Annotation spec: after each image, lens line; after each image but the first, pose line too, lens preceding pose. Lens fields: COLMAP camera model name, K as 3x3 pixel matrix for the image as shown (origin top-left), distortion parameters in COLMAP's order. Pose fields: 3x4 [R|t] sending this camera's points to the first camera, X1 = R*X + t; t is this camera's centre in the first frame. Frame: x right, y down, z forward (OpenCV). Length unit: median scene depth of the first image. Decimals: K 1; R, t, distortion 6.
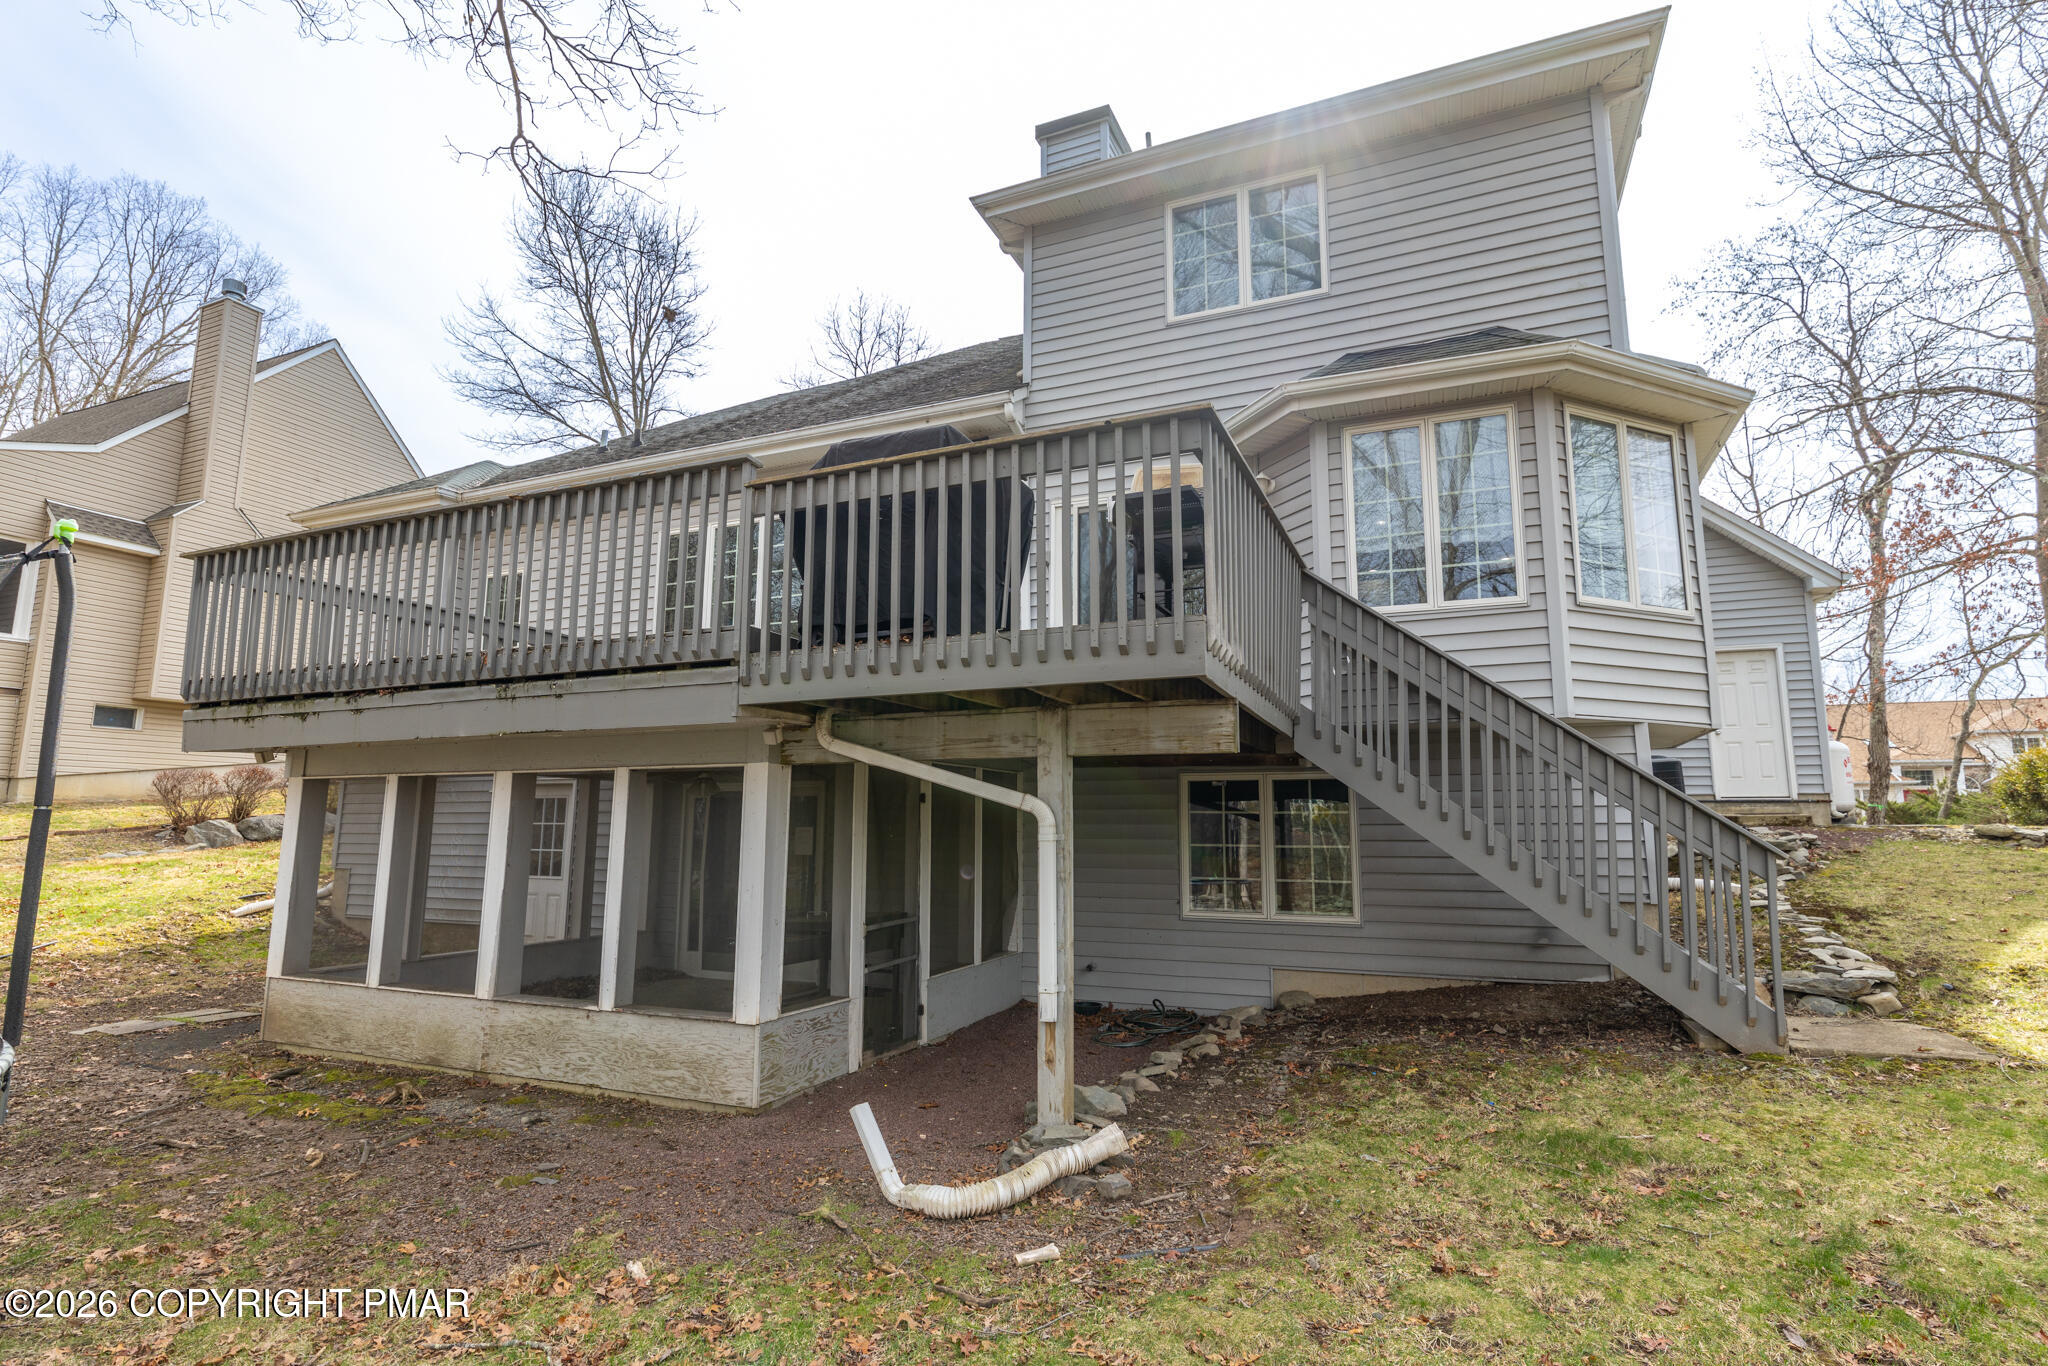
lens RADIAL K [[986.0, 0, 1018.8], [0, 986.0, 686.9], [0, 0, 1]] dist [-0.002284, -0.000264]
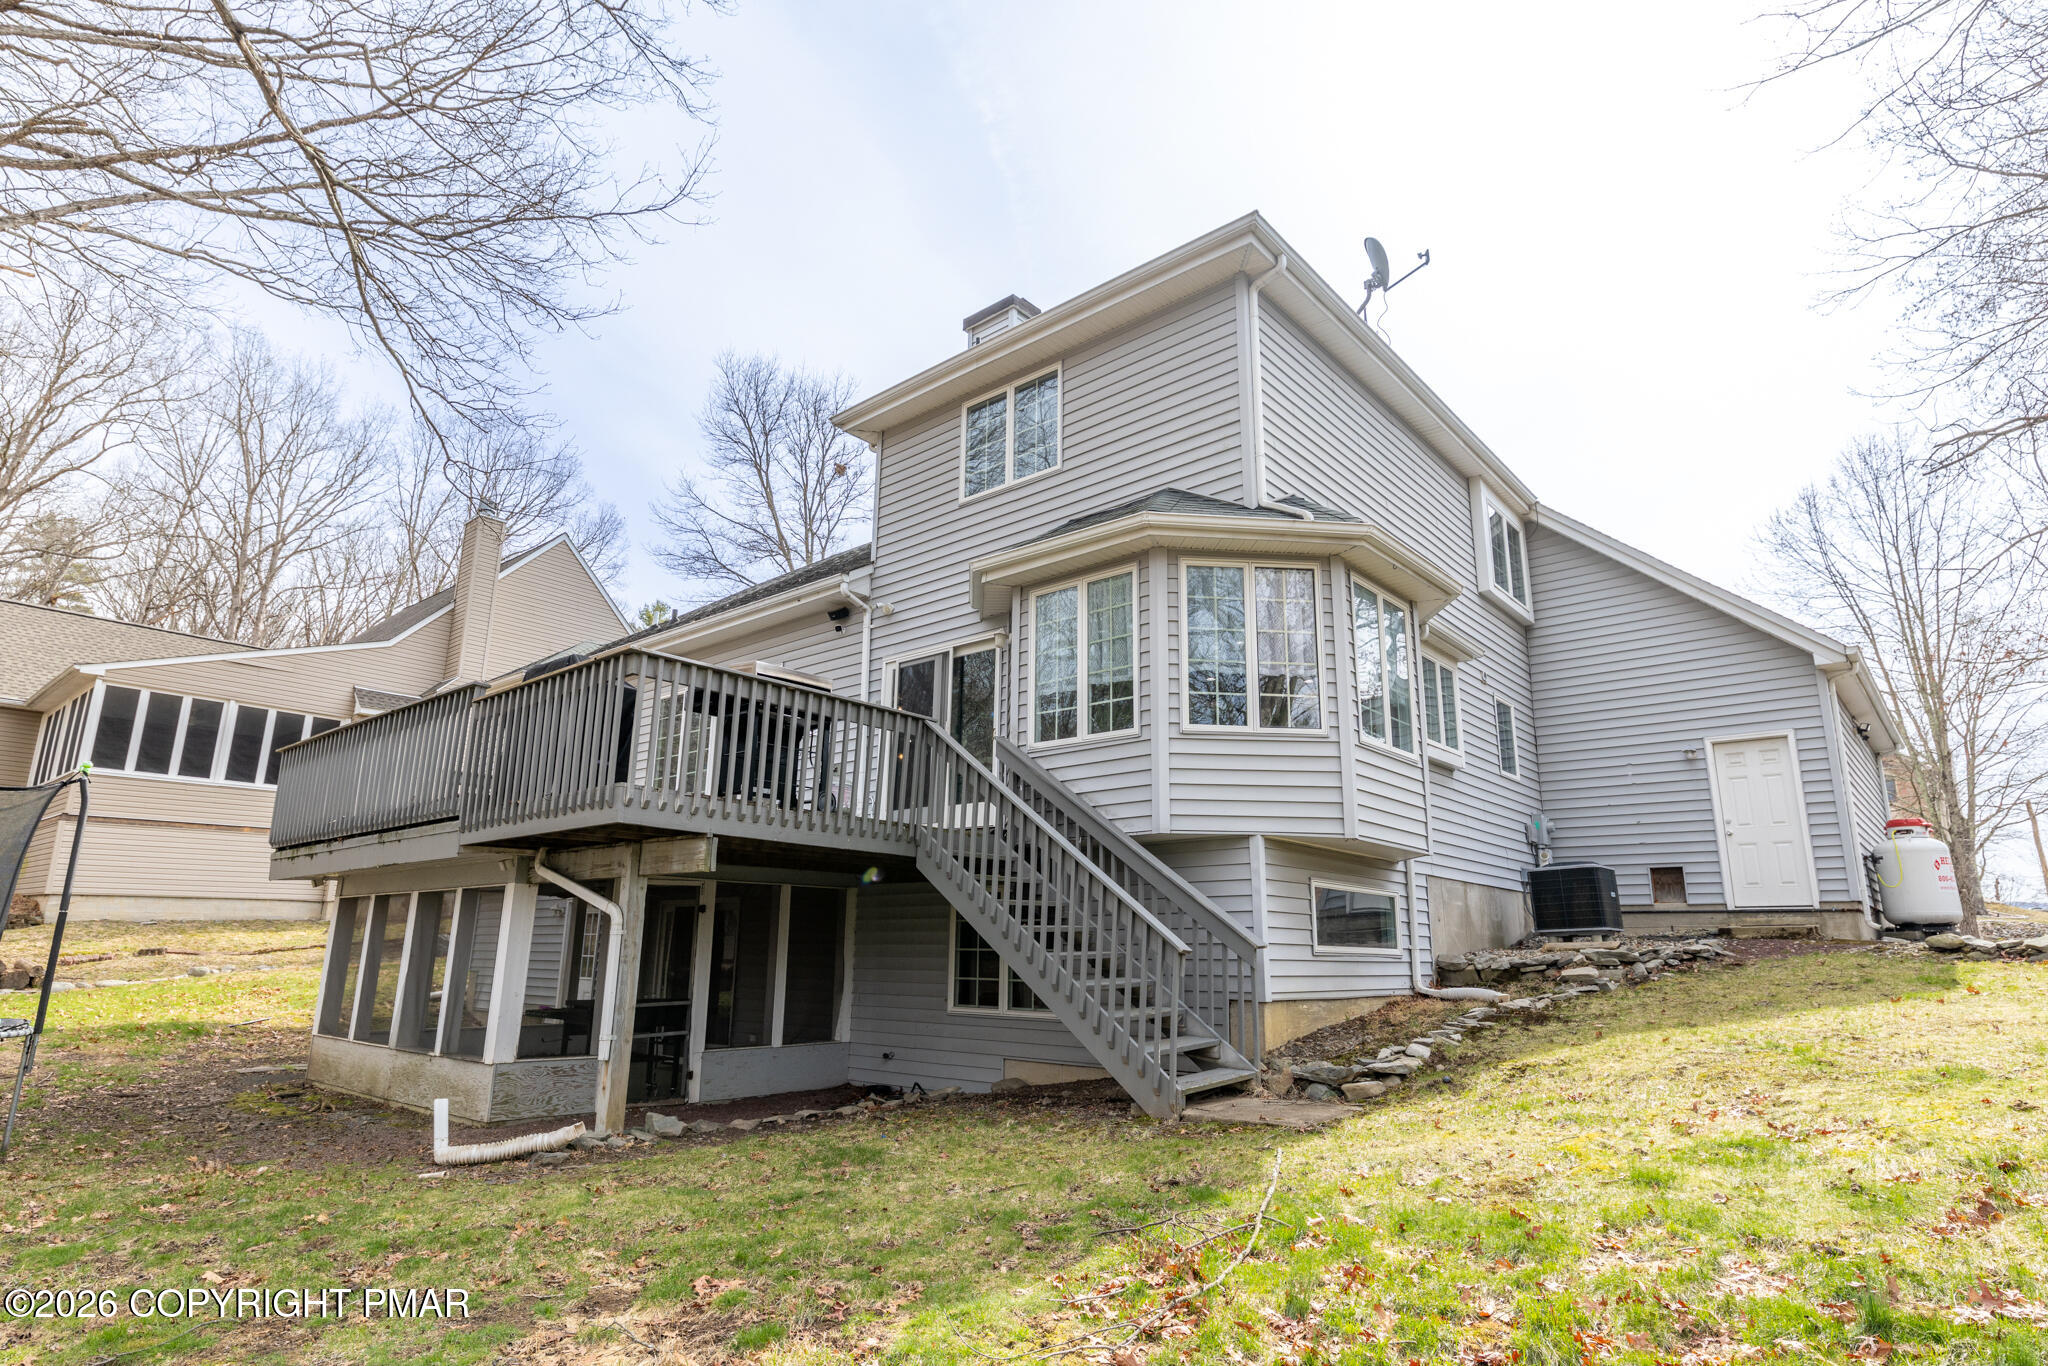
lens RADIAL K [[1097.7, 0, 1032.4], [0, 1097.7, 683.7], [0, 0, 1]] dist [-0.002389, -0.000504]
pose [[0.950168, -0.068570, -0.304104, 0.772439], [0.037888, 0.993678, -0.105678, -0.012075], [0.309428, 0.088890, 0.946759, -0.258729]]
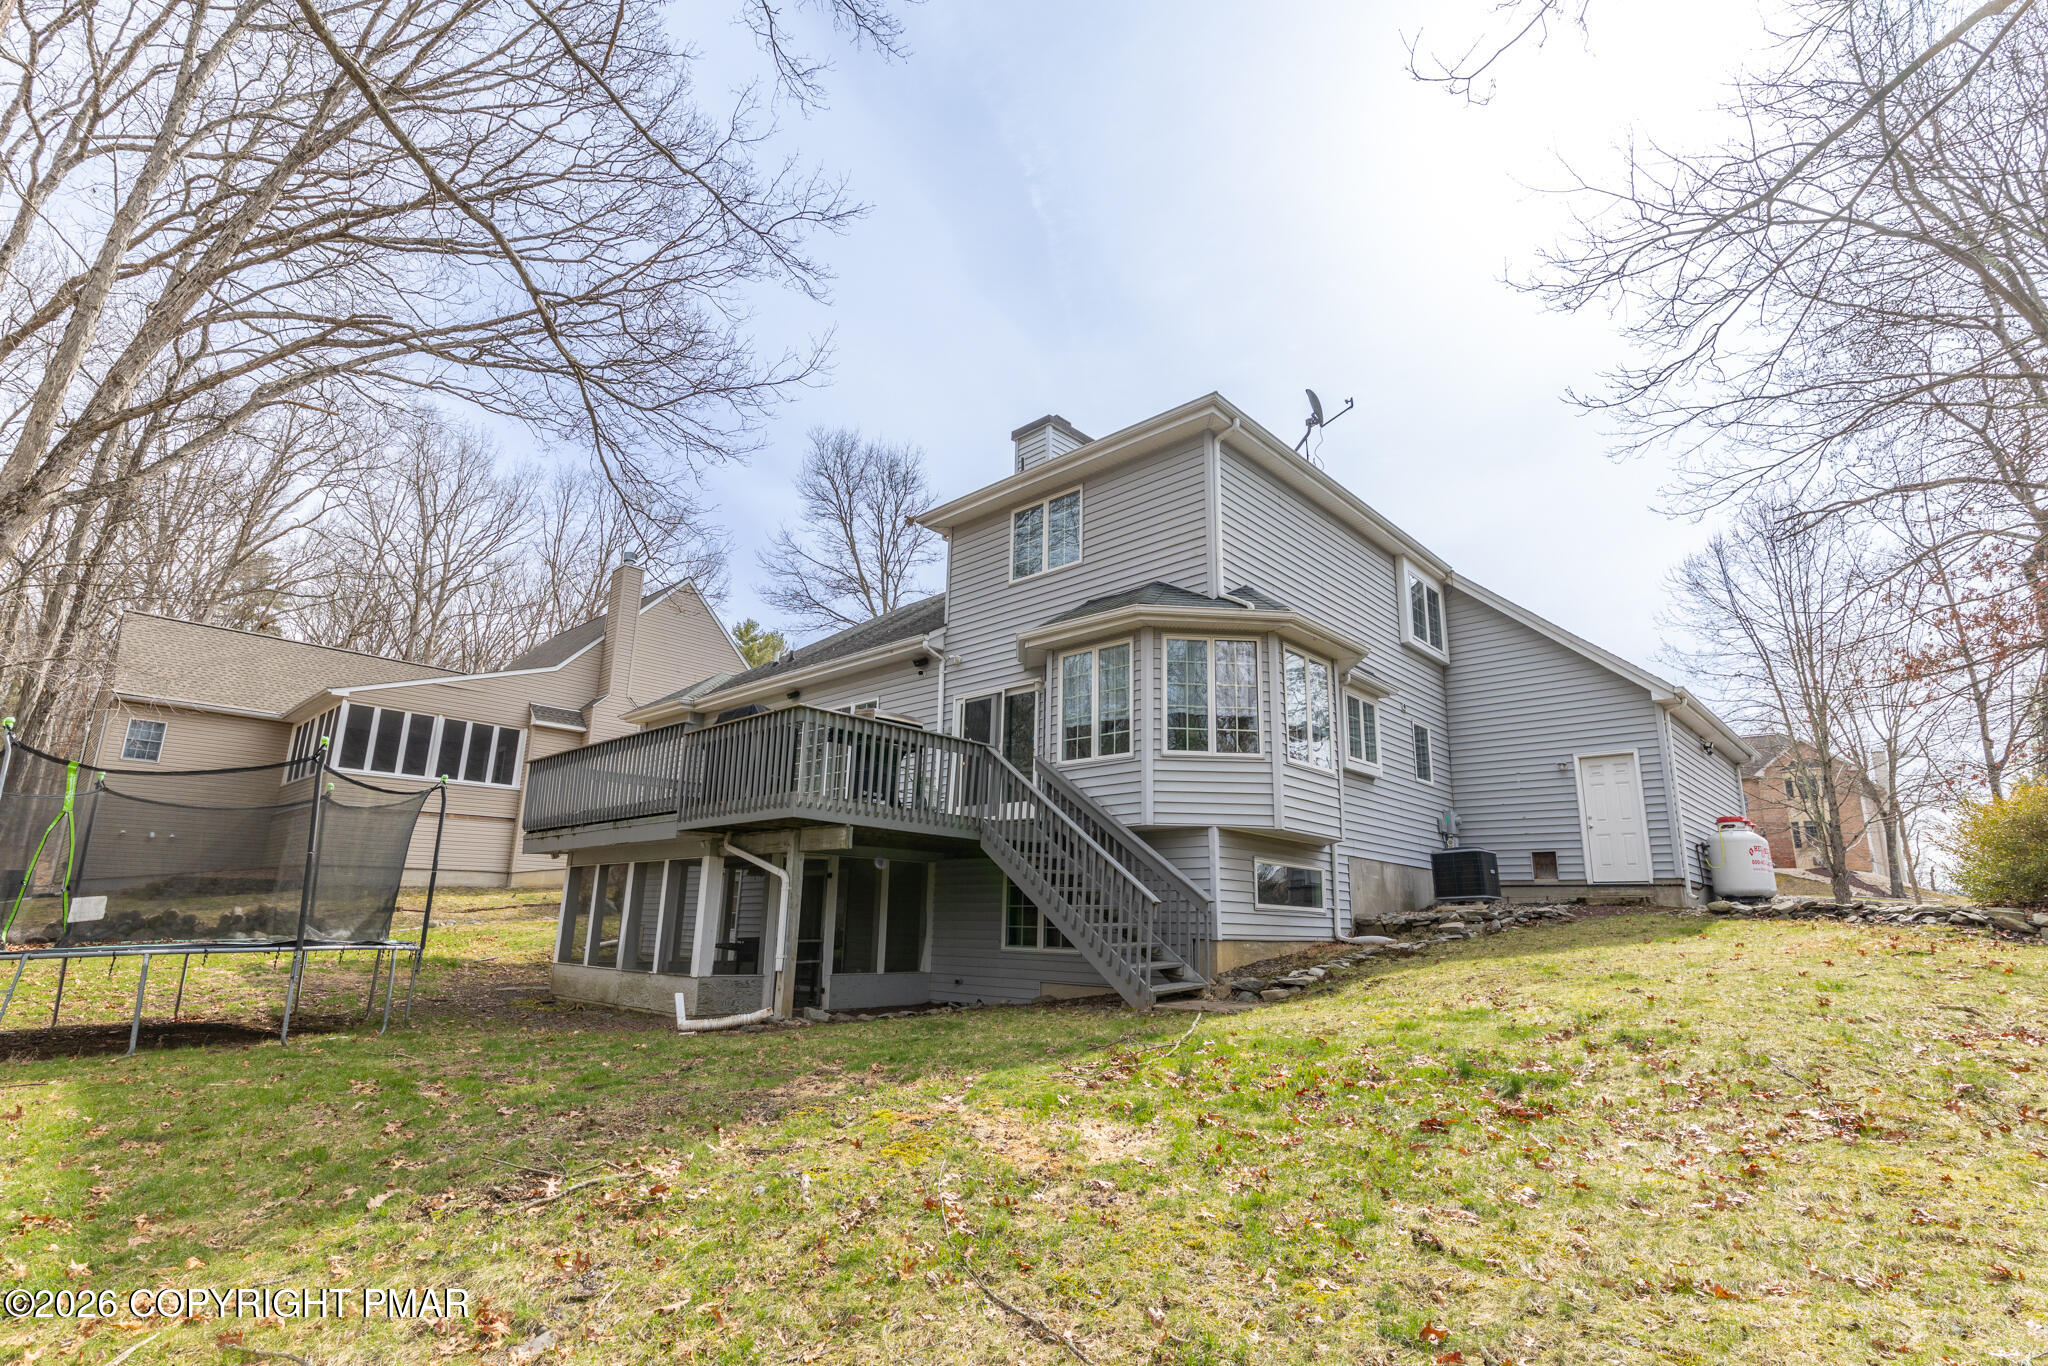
lens RADIAL K [[986.0, 0, 1029.3], [0, 986.0, 688.7], [0, 0, 1]] dist [-0.002284, -0.000264]
pose [[0.935935, -0.068069, -0.345531, 0.915329], [0.033594, 0.993925, -0.104806, -0.029211], [0.350566, 0.086484, 0.932536, -0.626637]]
